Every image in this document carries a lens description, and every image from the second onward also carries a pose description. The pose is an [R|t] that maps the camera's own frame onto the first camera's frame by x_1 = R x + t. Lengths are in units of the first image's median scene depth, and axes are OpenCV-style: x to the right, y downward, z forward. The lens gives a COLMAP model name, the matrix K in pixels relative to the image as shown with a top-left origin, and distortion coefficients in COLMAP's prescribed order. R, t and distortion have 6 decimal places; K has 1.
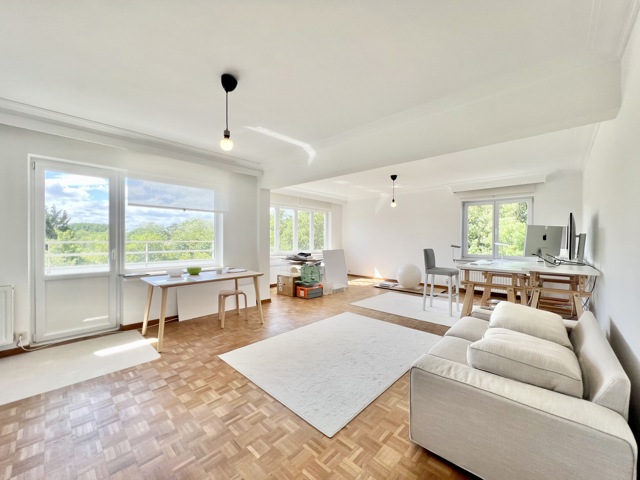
lens RADIAL K [[253.8, 0, 317.9], [0, 253.8, 239.2], [0, 0, 1]] dist [-0.002072, -0.000072]
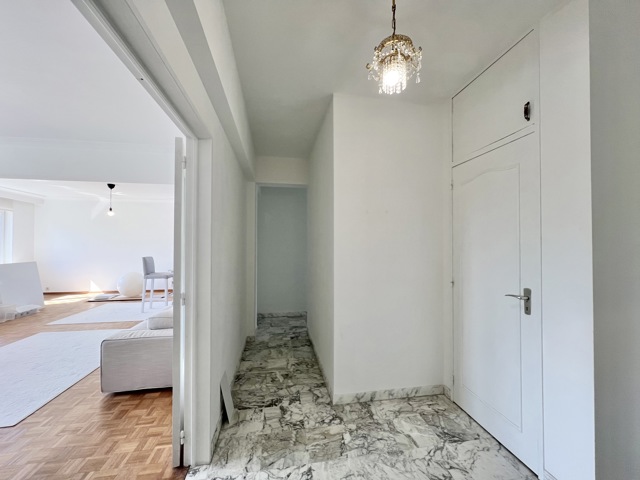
lens RADIAL K [[260.6, 0, 321.1], [0, 260.6, 242.7], [0, 0, 1]] dist [0.002521, -0.000291]
pose [[0.602347, 0.008151, 0.798193, -0.018588], [0.000034, 0.999948, -0.010237, -0.010312], [-0.798234, 0.006194, 0.602315, -0.244576]]
